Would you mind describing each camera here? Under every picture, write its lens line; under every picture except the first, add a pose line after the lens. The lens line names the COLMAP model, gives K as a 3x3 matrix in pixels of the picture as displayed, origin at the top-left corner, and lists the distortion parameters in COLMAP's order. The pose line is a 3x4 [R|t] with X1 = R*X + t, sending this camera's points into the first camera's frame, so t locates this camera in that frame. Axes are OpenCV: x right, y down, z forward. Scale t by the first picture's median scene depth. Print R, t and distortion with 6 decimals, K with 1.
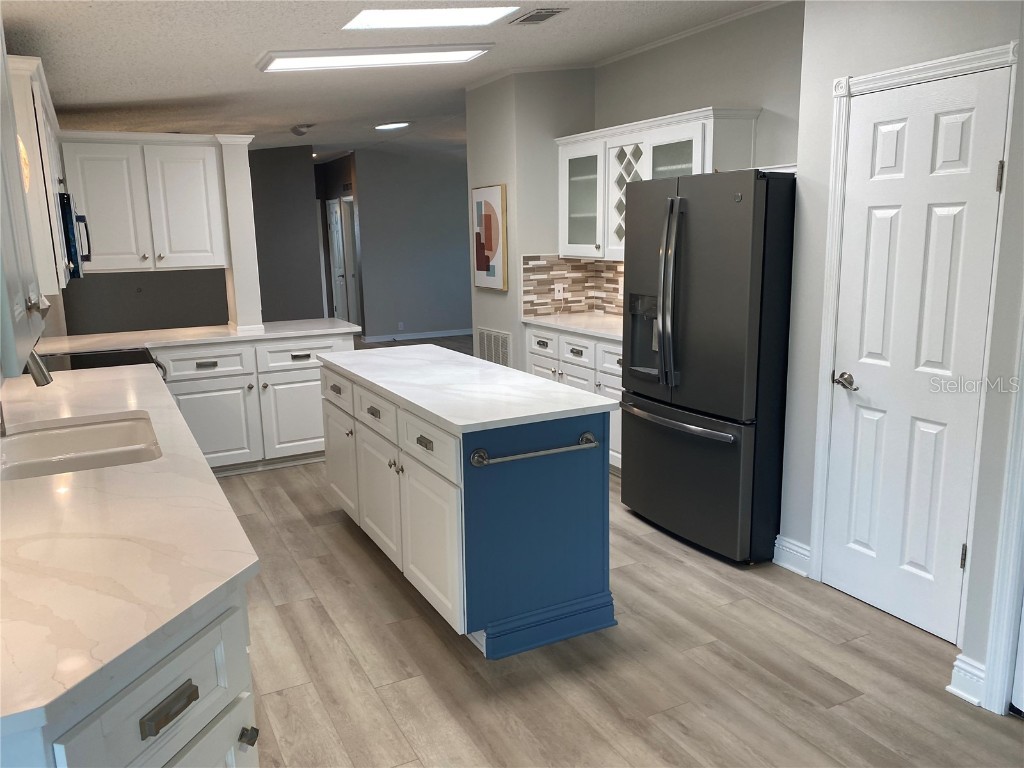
lens RADIAL K [[782.9, 0, 513.2], [0, 782.9, 379.8], [0, 0, 1]] dist [0.057479, -0.079077]
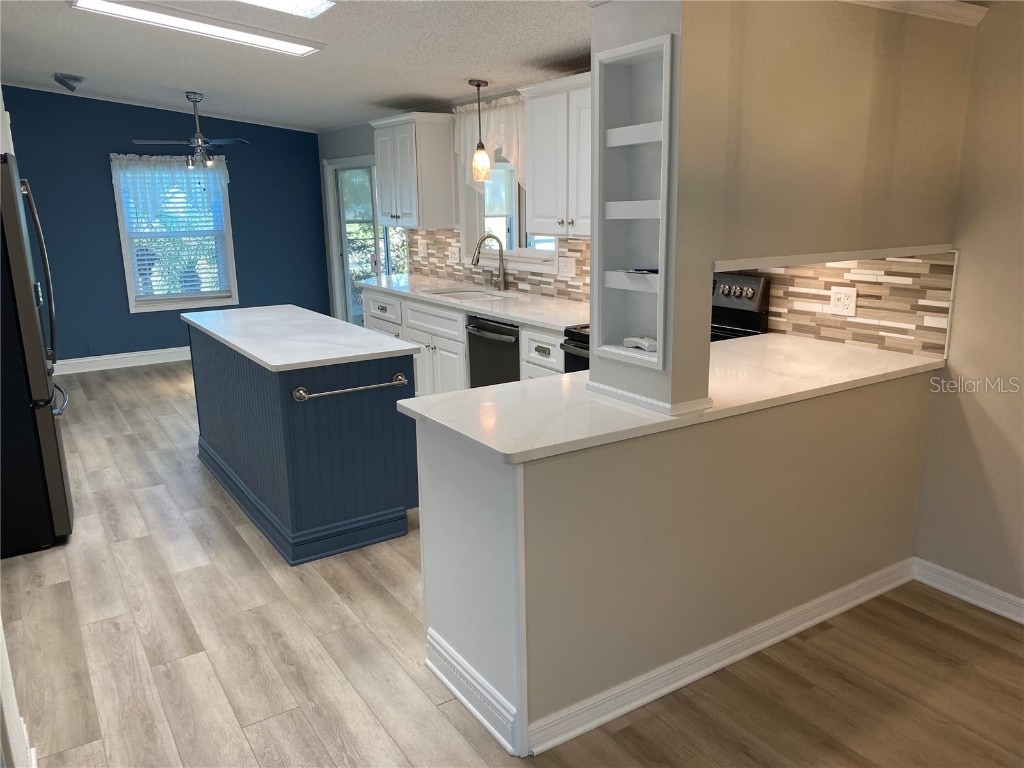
lens RADIAL K [[782.3, 0, 510.1], [0, 782.3, 378.0], [0, 0, 1]] dist [0.130132, -0.229926]
pose [[-0.996157, 0.051012, -0.071191, -0.378284], [0.018481, 0.916992, 0.398477, -0.448627], [0.085609, 0.395630, -0.914411, 2.397606]]
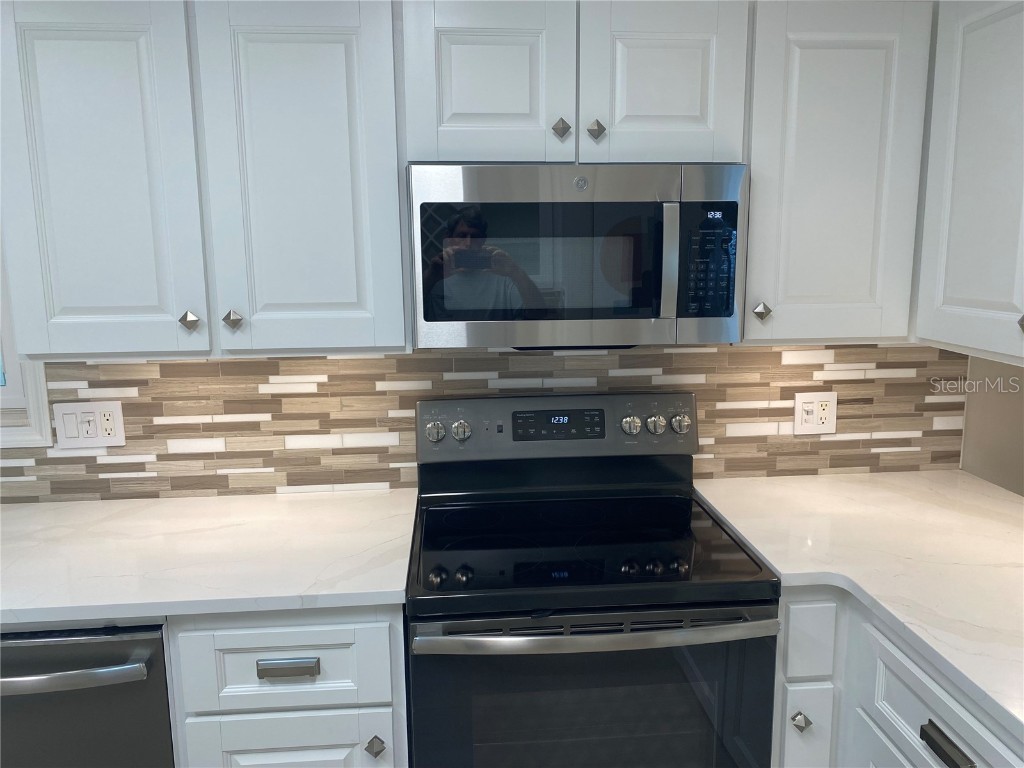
lens RADIAL K [[782.9, 0, 513.2], [0, 782.9, 379.8], [0, 0, 1]] dist [0.057479, -0.079077]
pose [[-0.397300, 0.174960, -0.900856, -0.176572], [-0.148405, 0.956487, 0.251214, -0.276576], [0.905609, 0.233499, -0.354048, 1.432148]]
